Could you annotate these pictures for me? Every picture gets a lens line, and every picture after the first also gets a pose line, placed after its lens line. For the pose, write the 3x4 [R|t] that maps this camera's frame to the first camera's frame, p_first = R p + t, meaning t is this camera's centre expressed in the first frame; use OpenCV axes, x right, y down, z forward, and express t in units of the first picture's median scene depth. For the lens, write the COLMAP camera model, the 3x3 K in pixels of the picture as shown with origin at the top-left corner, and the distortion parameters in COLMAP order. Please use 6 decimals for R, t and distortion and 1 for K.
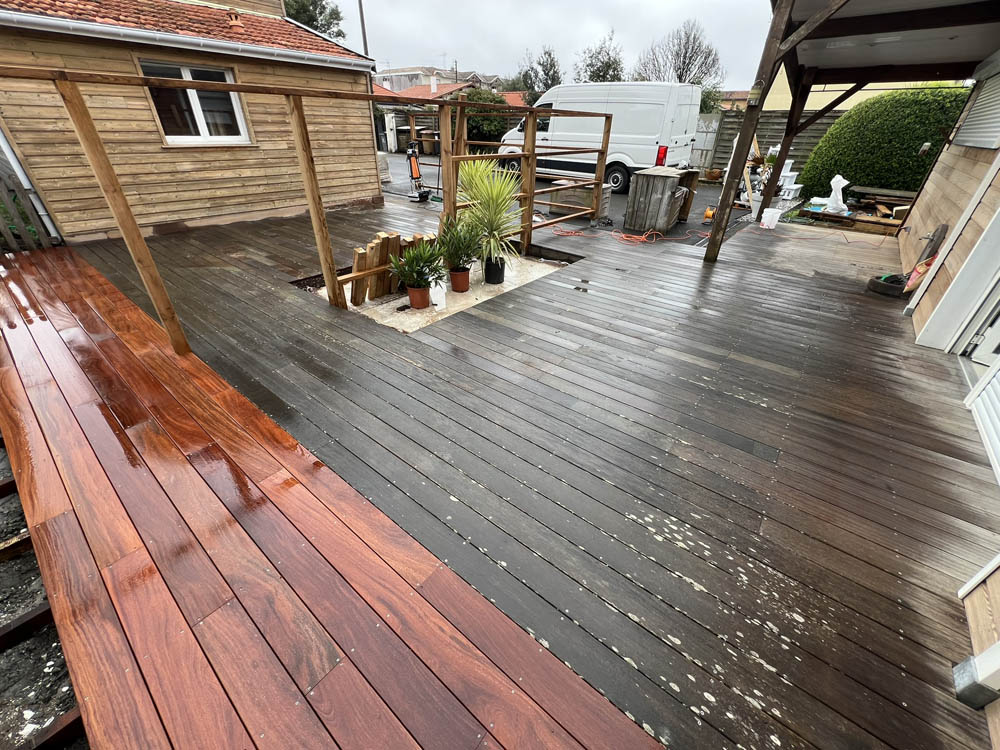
lens RADIAL K [[398.2, 0, 500.3], [0, 398.2, 374.0], [0, 0, 1]] dist [-0.002105, -0.000627]
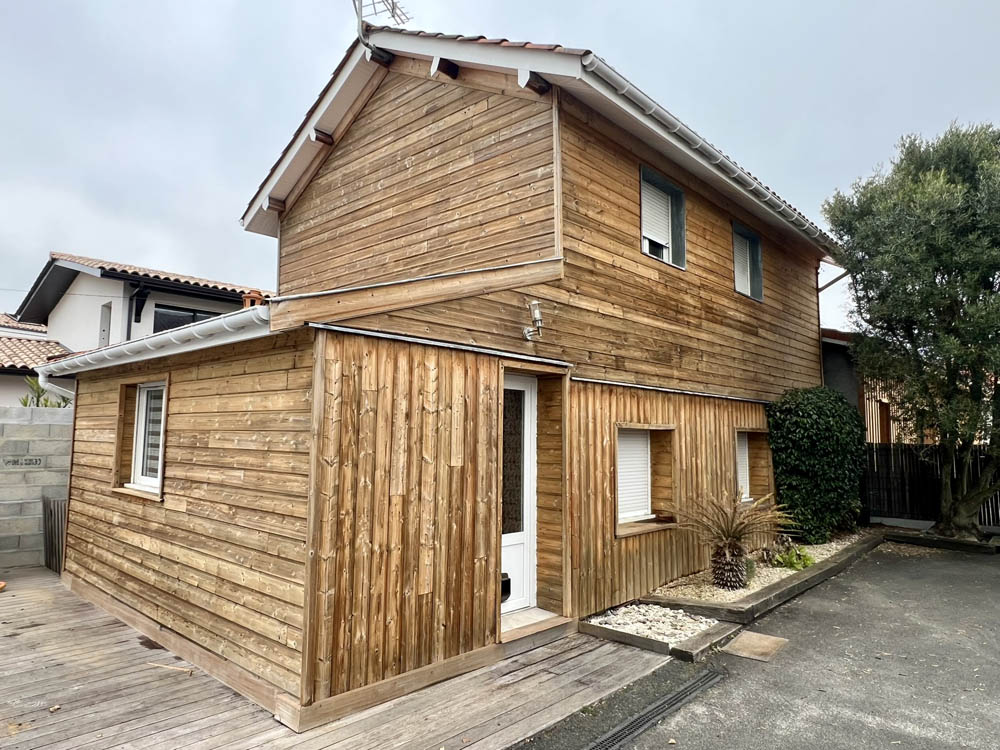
lens RADIAL K [[641.3, 0, 492.4], [0, 641.3, 378.2], [0, 0, 1]] dist [-0.010153, 0.007320]
pose [[-0.076965, -0.110068, -0.990940, 0.127438], [-0.541009, 0.839455, -0.051223, -0.621162], [0.837487, 0.532165, -0.124157, 0.955433]]
